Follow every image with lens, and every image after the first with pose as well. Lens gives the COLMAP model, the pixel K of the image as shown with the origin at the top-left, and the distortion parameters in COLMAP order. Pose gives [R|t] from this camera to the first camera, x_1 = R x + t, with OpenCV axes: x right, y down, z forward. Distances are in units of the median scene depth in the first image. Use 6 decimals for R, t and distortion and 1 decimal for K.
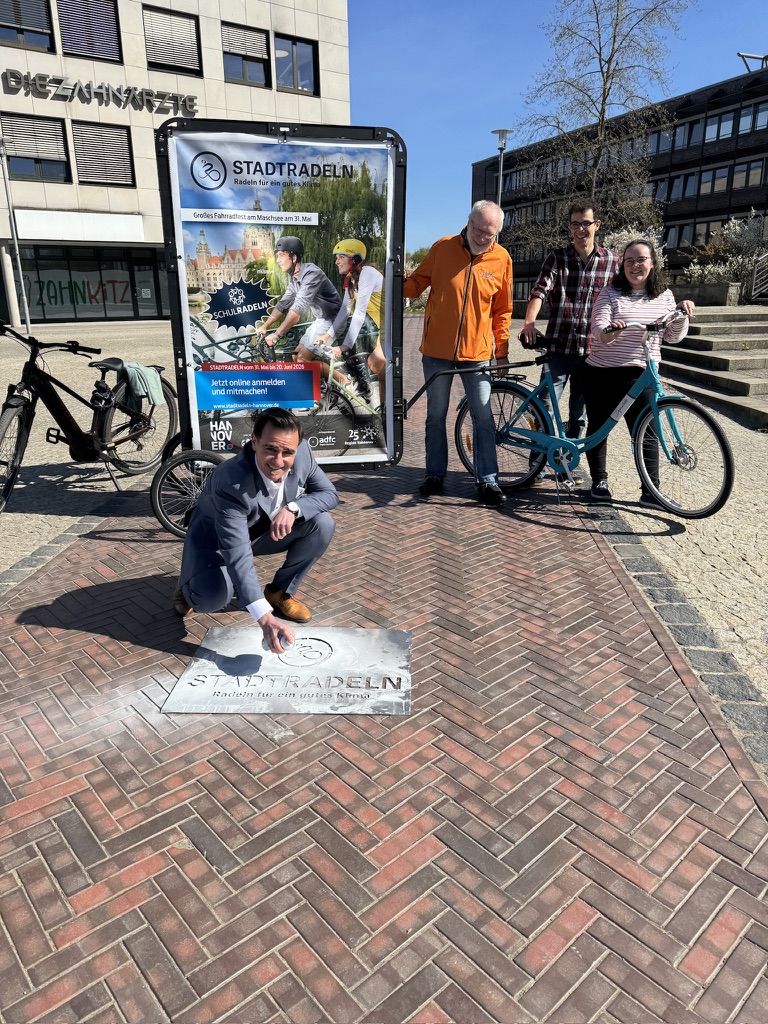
lens RADIAL K [[718.1, 0, 379.0], [0, 718.1, 511.9], [0, 0, 1]] dist [0.014939, -0.019175]
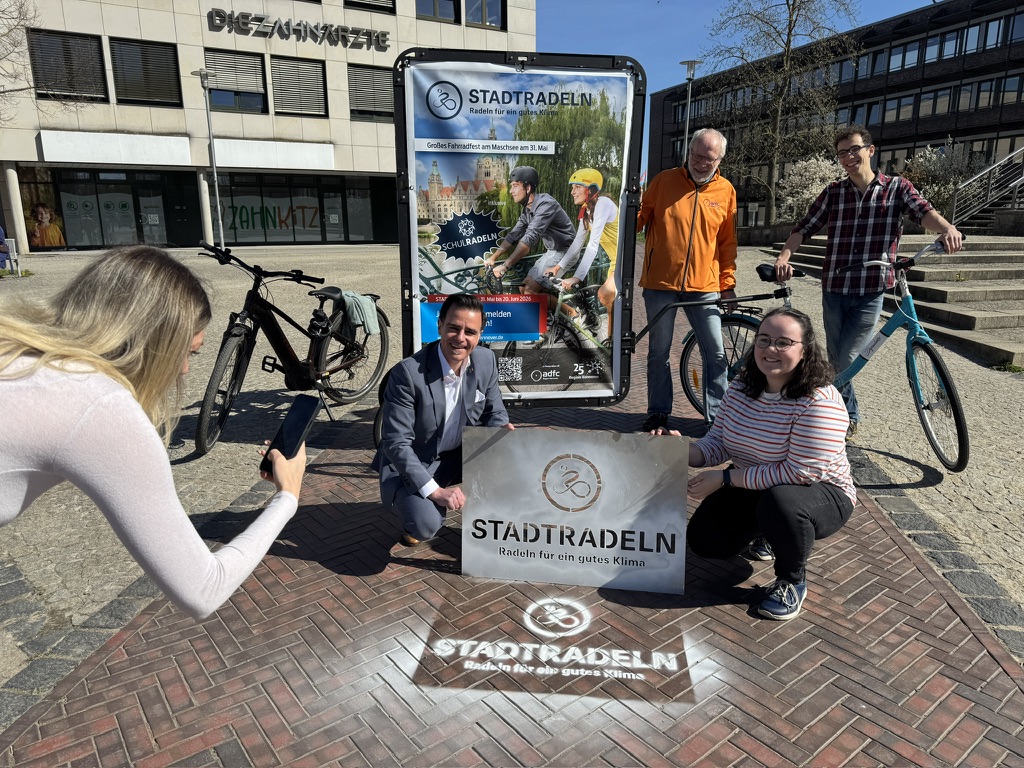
lens RADIAL K [[718.1, 0, 505.2], [0, 718.1, 390.0], [0, 0, 1]] dist [0.014939, -0.019175]
pose [[0.997942, 0.019387, -0.061128, -0.080167], [-0.023081, 0.997913, -0.060315, -0.021504], [0.059831, 0.061602, 0.996306, 0.049961]]
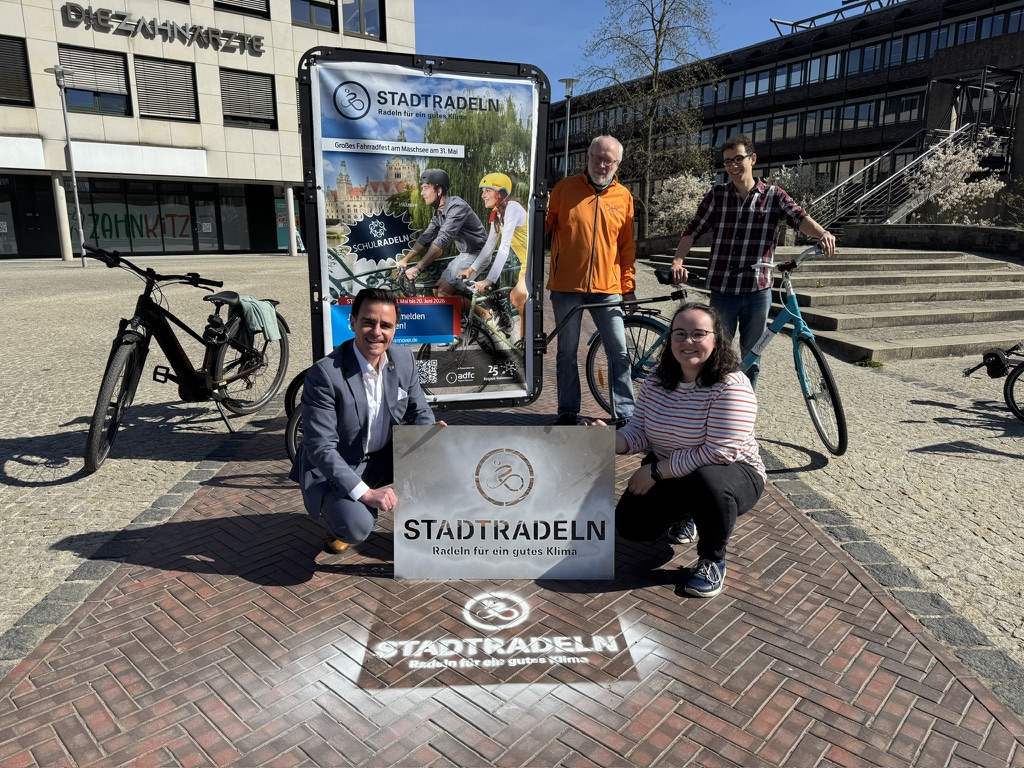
lens RADIAL K [[718.1, 0, 505.2], [0, 718.1, 390.0], [0, 0, 1]] dist [0.014939, -0.019175]
pose [[0.995241, -0.008828, 0.097042, -0.119267], [0.016426, 0.996835, -0.077783, -0.007213], [-0.096048, 0.079006, 0.992236, 0.048247]]
